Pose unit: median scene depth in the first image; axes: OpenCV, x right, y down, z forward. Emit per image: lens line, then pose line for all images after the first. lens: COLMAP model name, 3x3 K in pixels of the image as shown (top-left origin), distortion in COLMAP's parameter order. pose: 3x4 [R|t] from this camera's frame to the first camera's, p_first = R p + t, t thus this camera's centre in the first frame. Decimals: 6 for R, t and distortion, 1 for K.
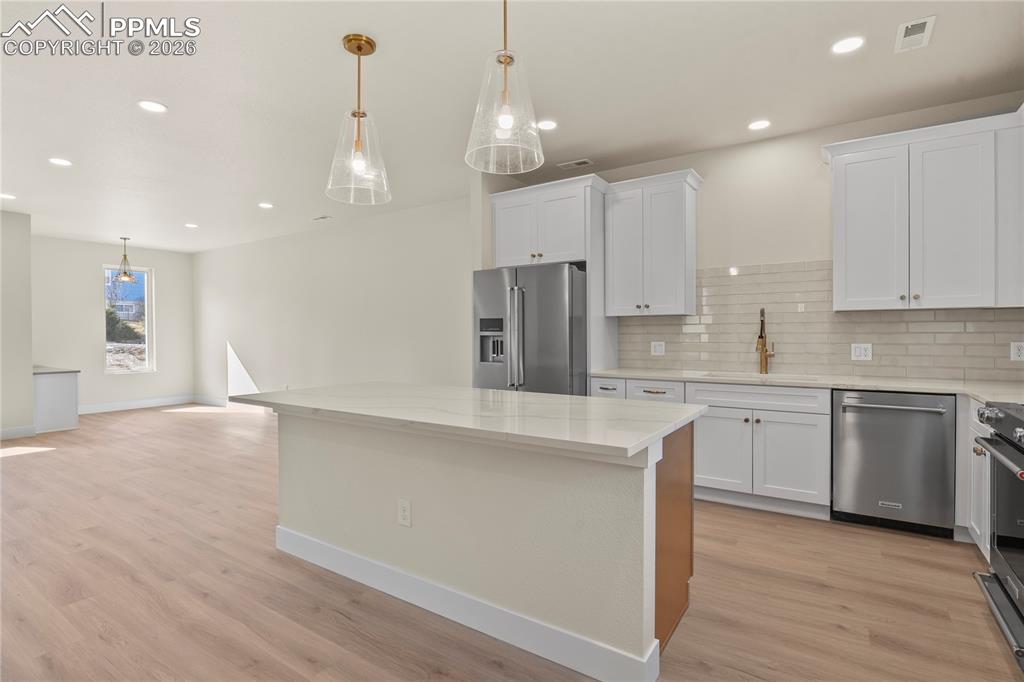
lens RADIAL K [[492.5, 0, 517.5], [0, 492.5, 338.9], [0, 0, 1]] dist [-0.021329, -0.001698]
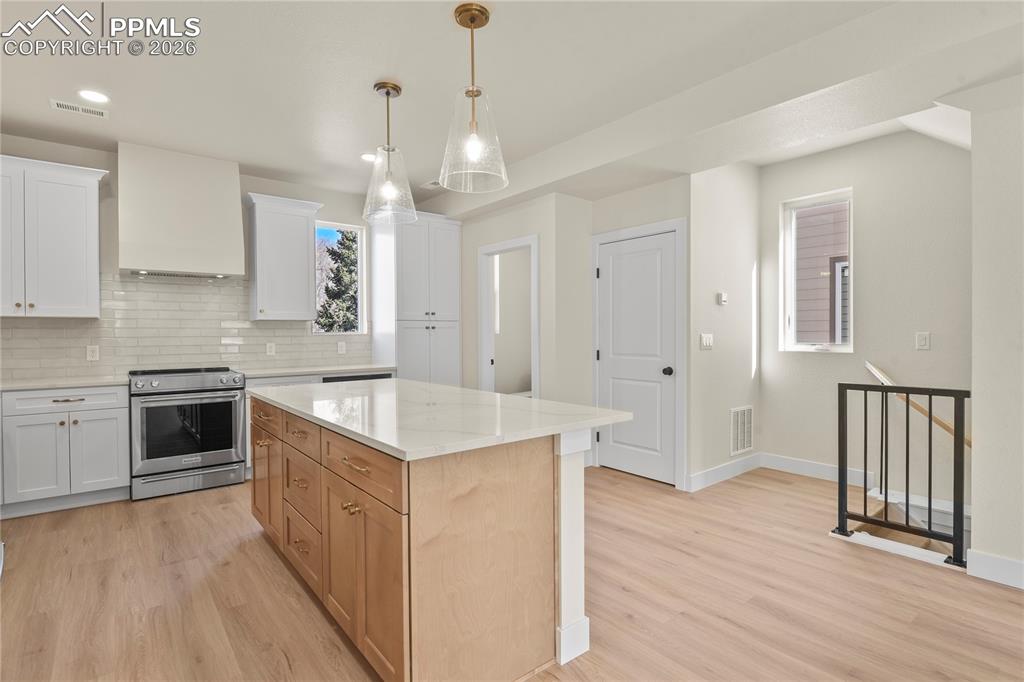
lens RADIAL K [[492.5, 0, 508.7], [0, 492.5, 340.5], [0, 0, 1]] dist [-0.021329, -0.001698]
pose [[-0.947146, 0.006518, 0.320736, -0.439645], [0.013023, 0.999751, 0.018142, -0.008546], [-0.320538, 0.021360, -0.946995, 1.199498]]
